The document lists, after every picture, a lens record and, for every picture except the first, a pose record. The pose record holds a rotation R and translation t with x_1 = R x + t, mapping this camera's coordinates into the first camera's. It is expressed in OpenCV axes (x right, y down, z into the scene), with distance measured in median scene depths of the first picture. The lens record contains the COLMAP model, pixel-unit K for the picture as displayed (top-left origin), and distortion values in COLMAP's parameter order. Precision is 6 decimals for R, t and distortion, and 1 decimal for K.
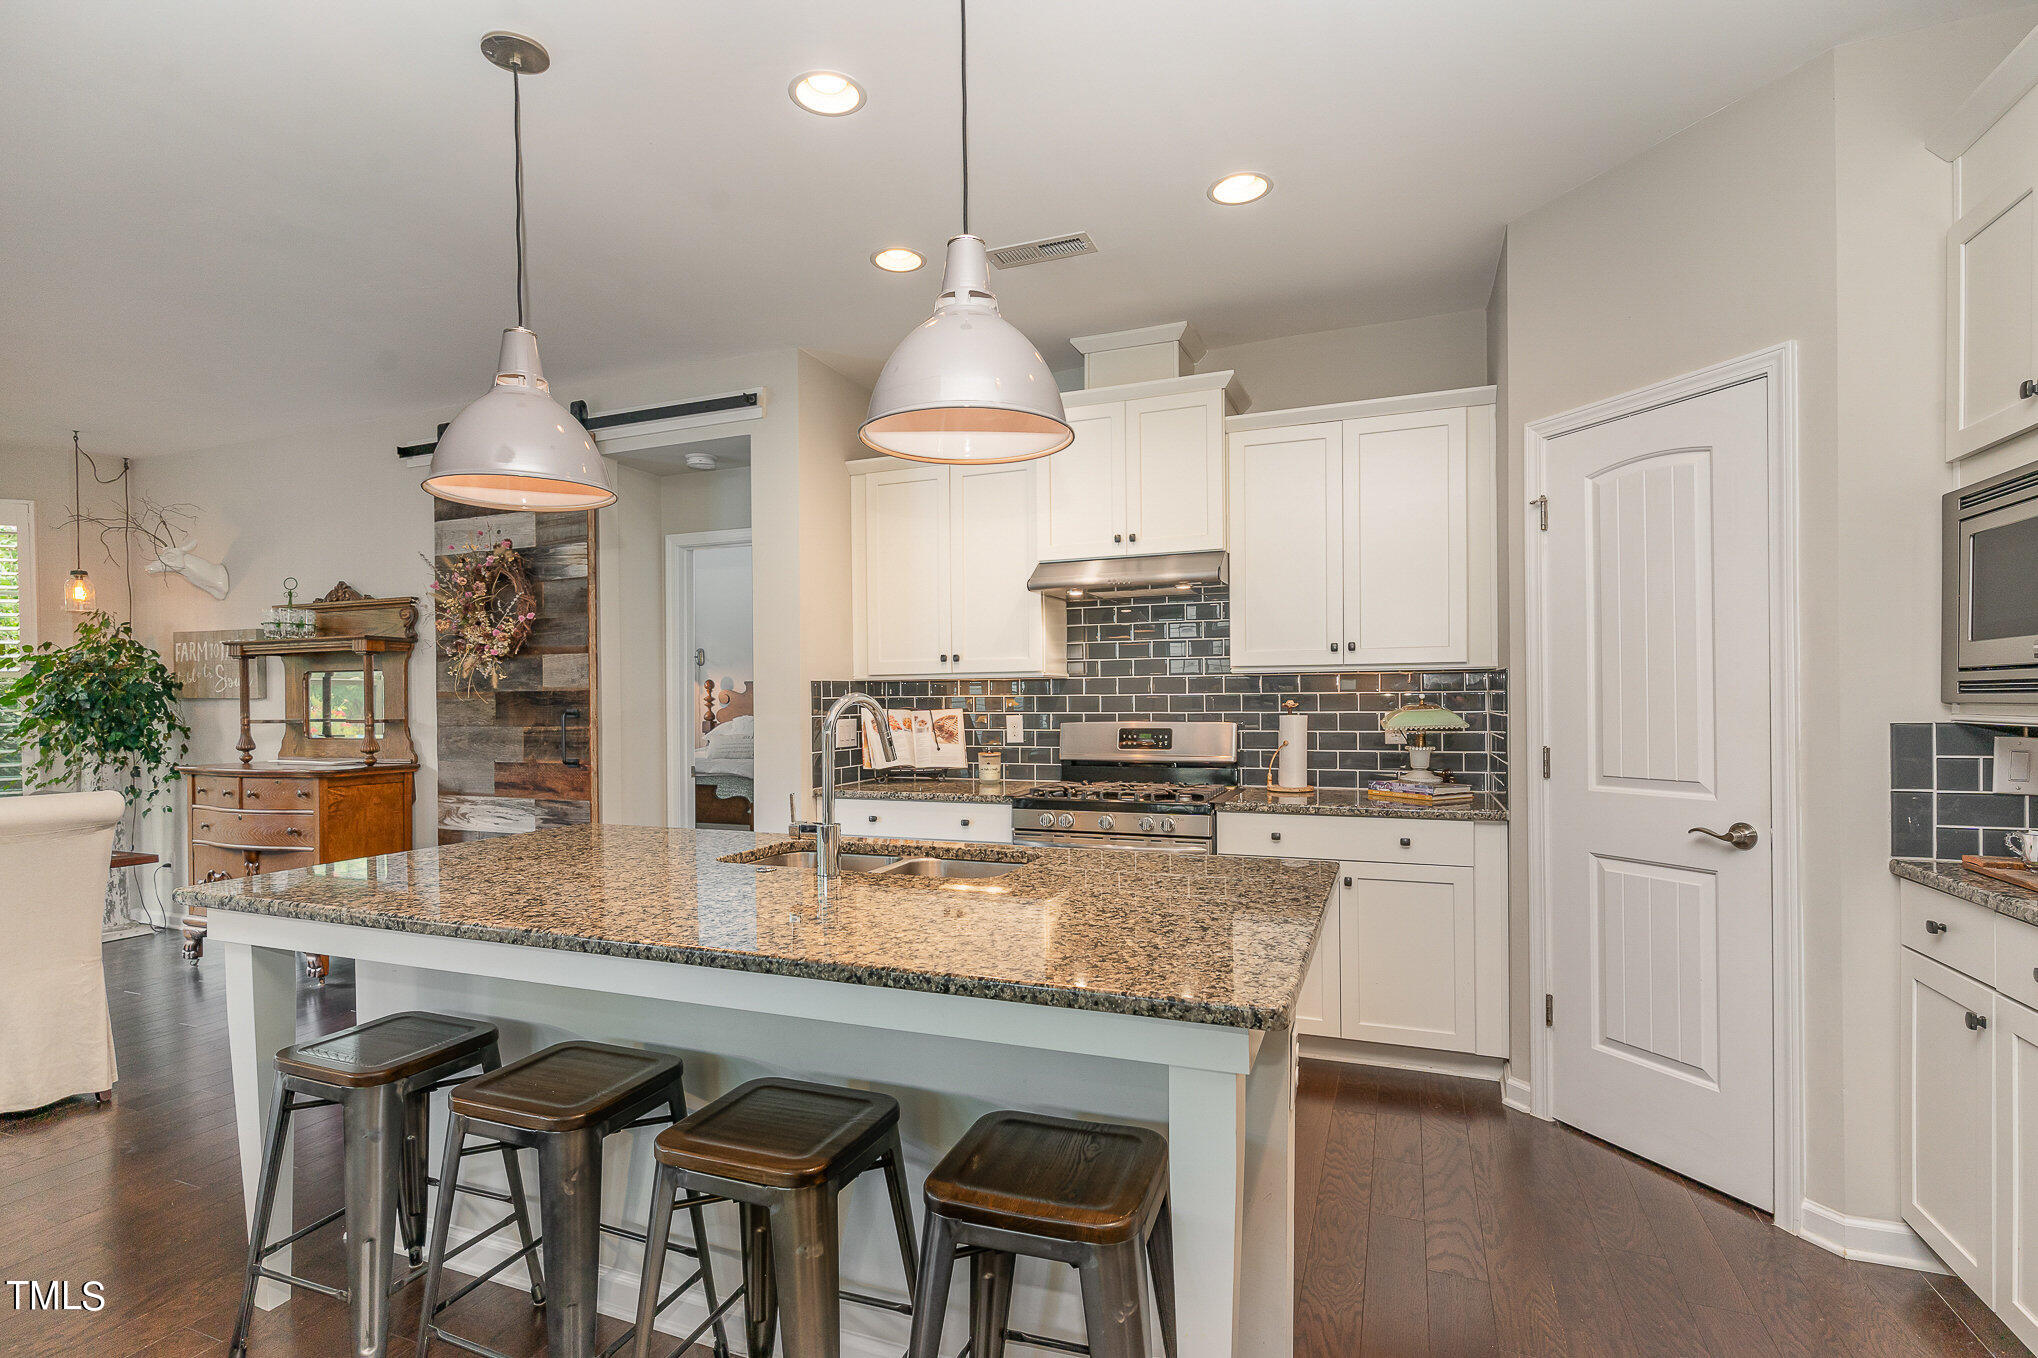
lens RADIAL K [[987.6, 0, 1004.0], [0, 987.6, 708.1], [0, 0, 1]] dist [0.000451, 0.000161]
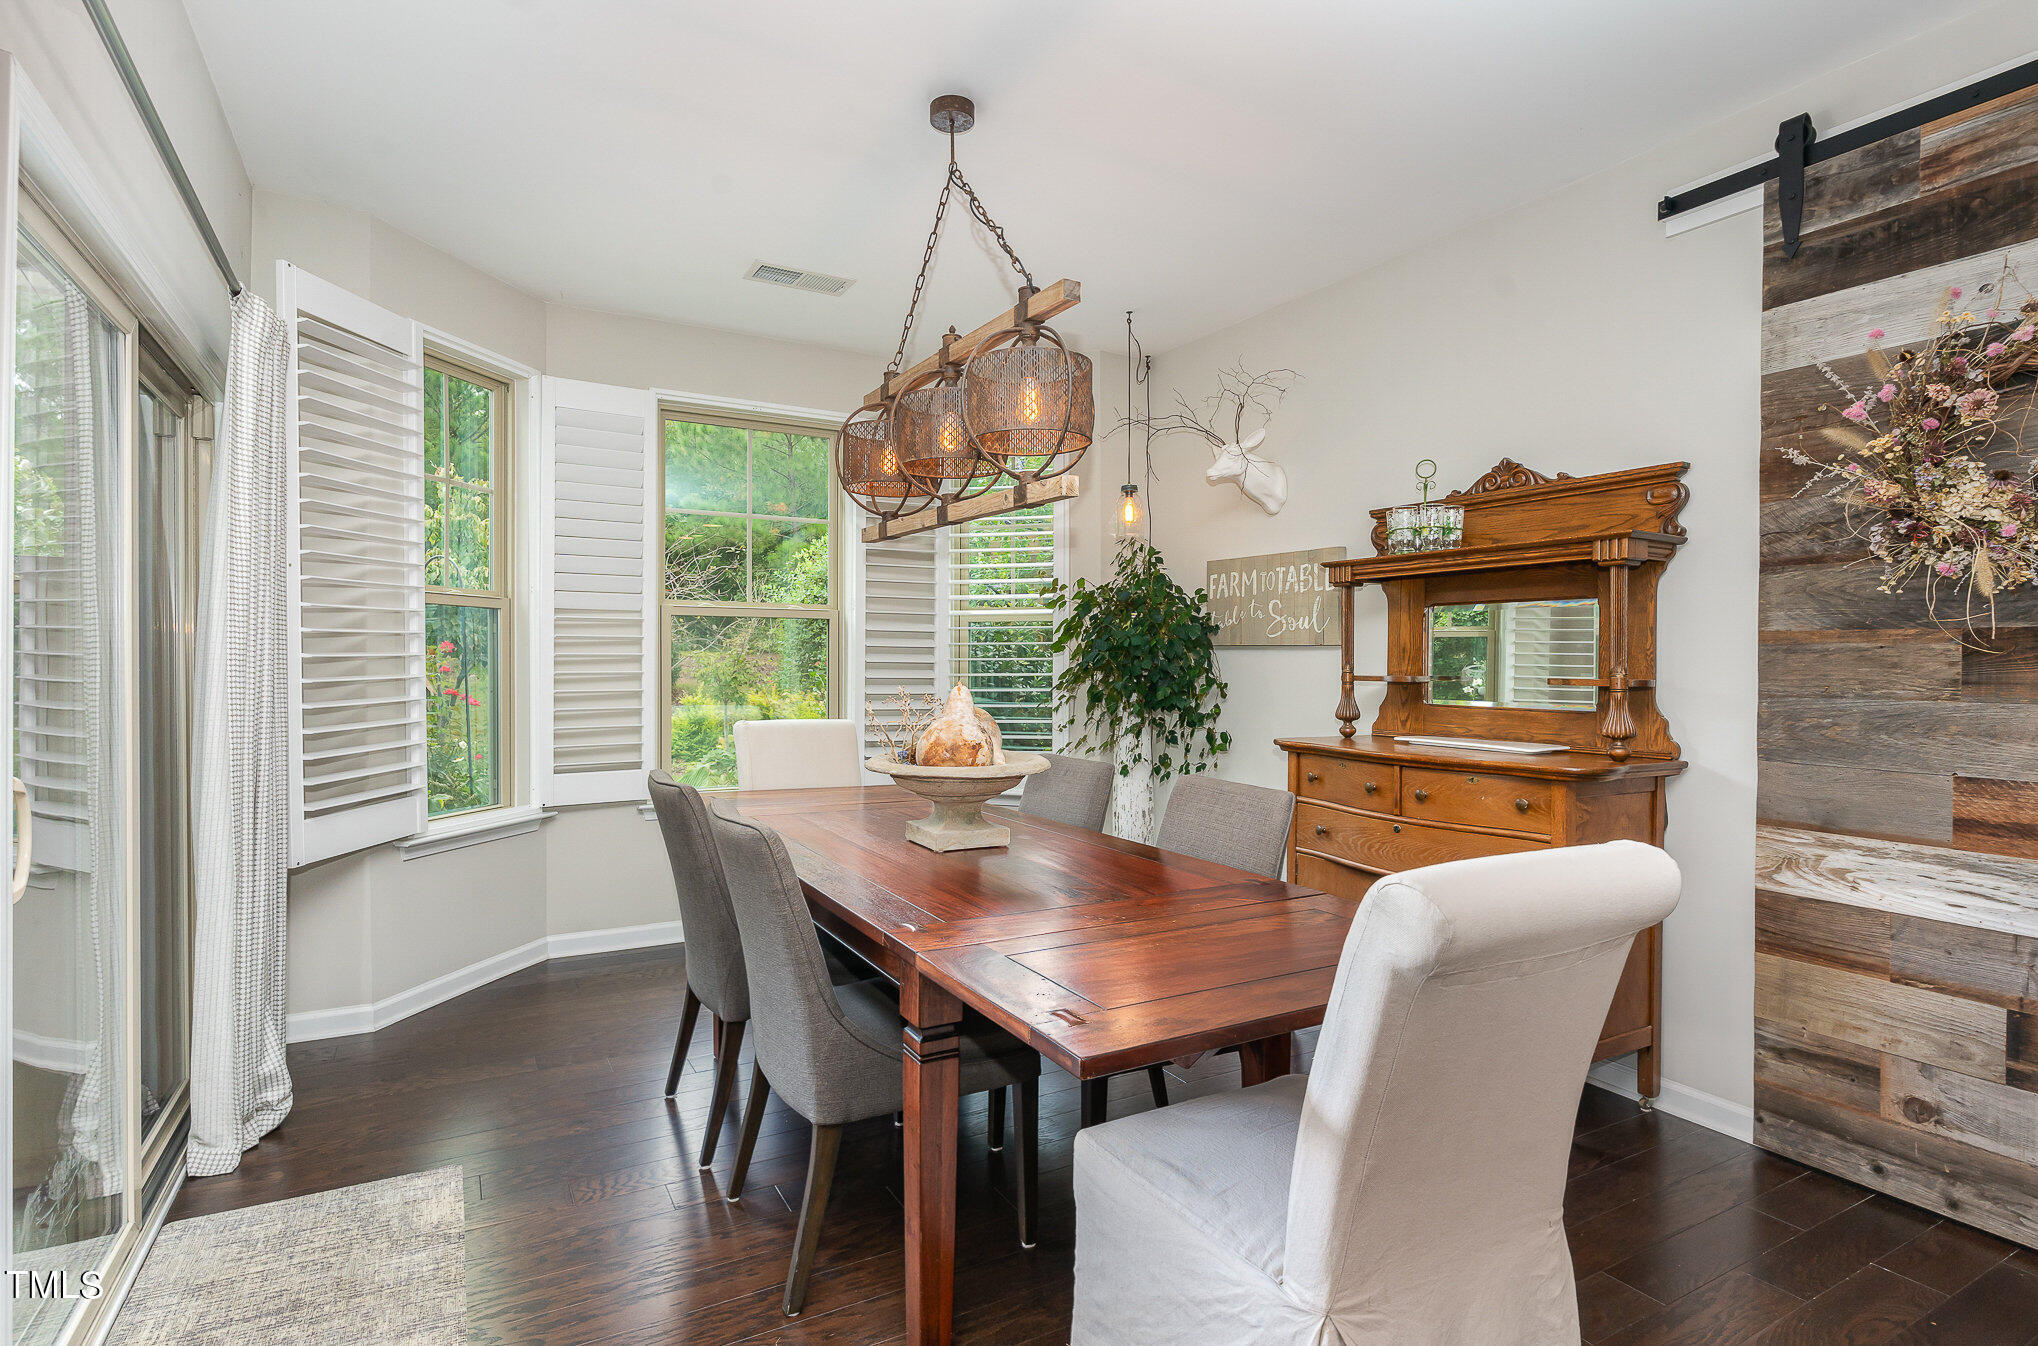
lens RADIAL K [[1026.0, 0, 1016.3], [0, 1026.0, 664.2], [0, 0, 1]] dist [0.035704, 0.000587]
pose [[0.794114, 0.013717, -0.607614, -0.563061], [-0.015190, 0.999881, 0.002720, 0.006001], [0.607579, 0.007070, 0.794228, 0.316208]]
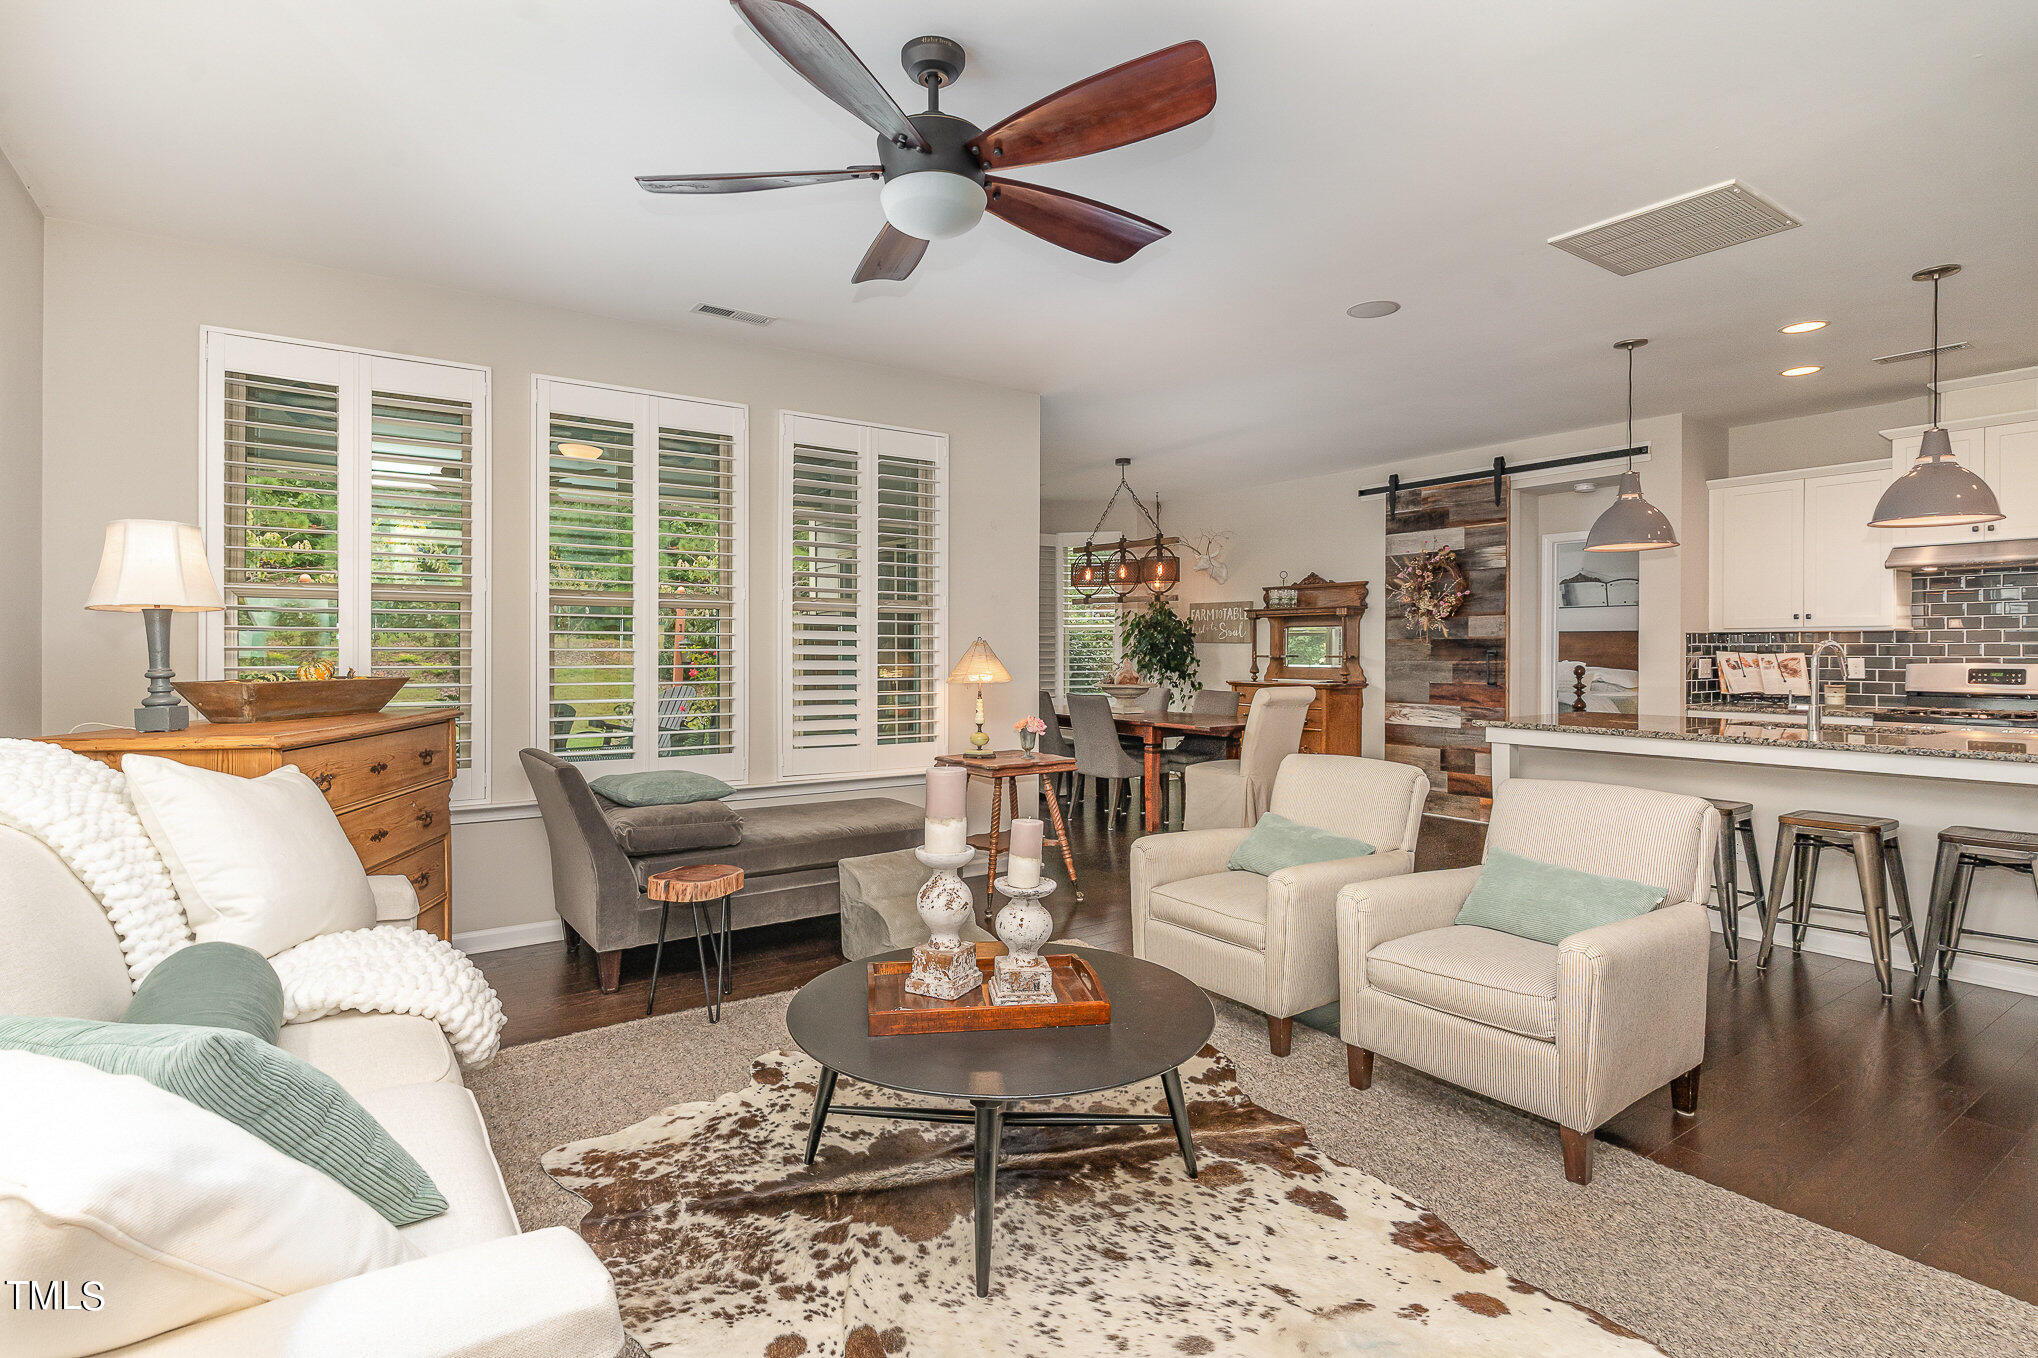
lens RADIAL K [[987.6, 0, 998.0], [0, 987.6, 653.1], [0, 0, 1]] dist [0.000451, 0.000161]
pose [[0.832237, 0.011709, -0.554296, -0.206369], [-0.013676, 0.999906, 0.000588, 0.014821], [0.554251, 0.007091, 0.832320, -0.733918]]
